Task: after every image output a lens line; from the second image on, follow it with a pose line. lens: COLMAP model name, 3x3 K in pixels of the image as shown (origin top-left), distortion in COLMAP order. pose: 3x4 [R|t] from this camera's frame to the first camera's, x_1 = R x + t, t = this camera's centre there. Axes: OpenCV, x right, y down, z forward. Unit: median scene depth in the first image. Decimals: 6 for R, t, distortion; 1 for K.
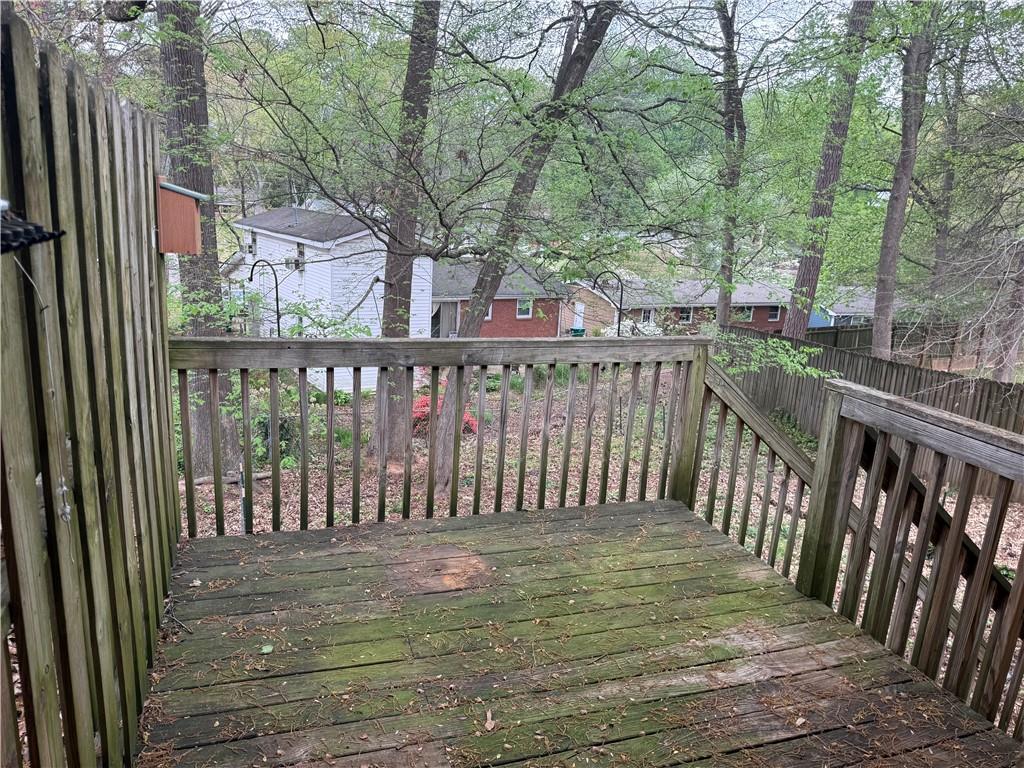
lens RADIAL K [[698.0, 0, 512.0], [0, 698.0, 384.0], [0, 0, 1]] dist [-0.000703, -0.000976]
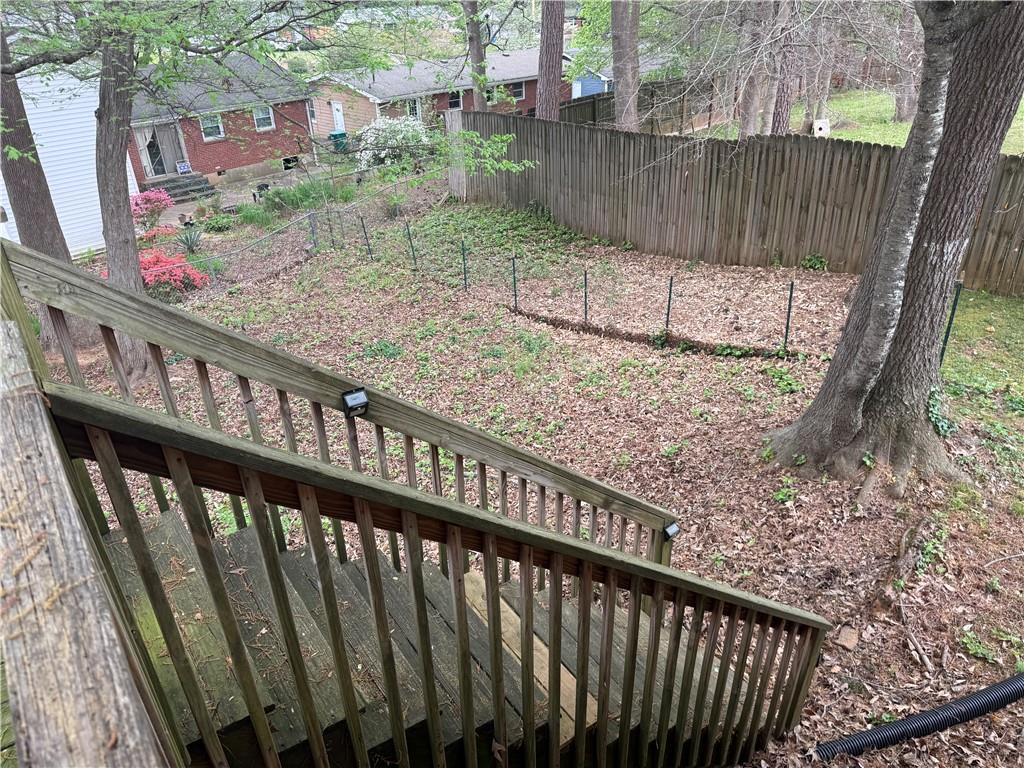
lens RADIAL K [[719.0, 0, 512.0], [0, 719.0, 384.0], [0, 0, 1]] dist [0.070253, 0.000534]
pose [[0.945643, -0.224691, 0.235104, 0.085576], [0.156245, 0.947935, 0.277500, -0.006220], [-0.285215, -0.225683, 0.931515, 0.067900]]
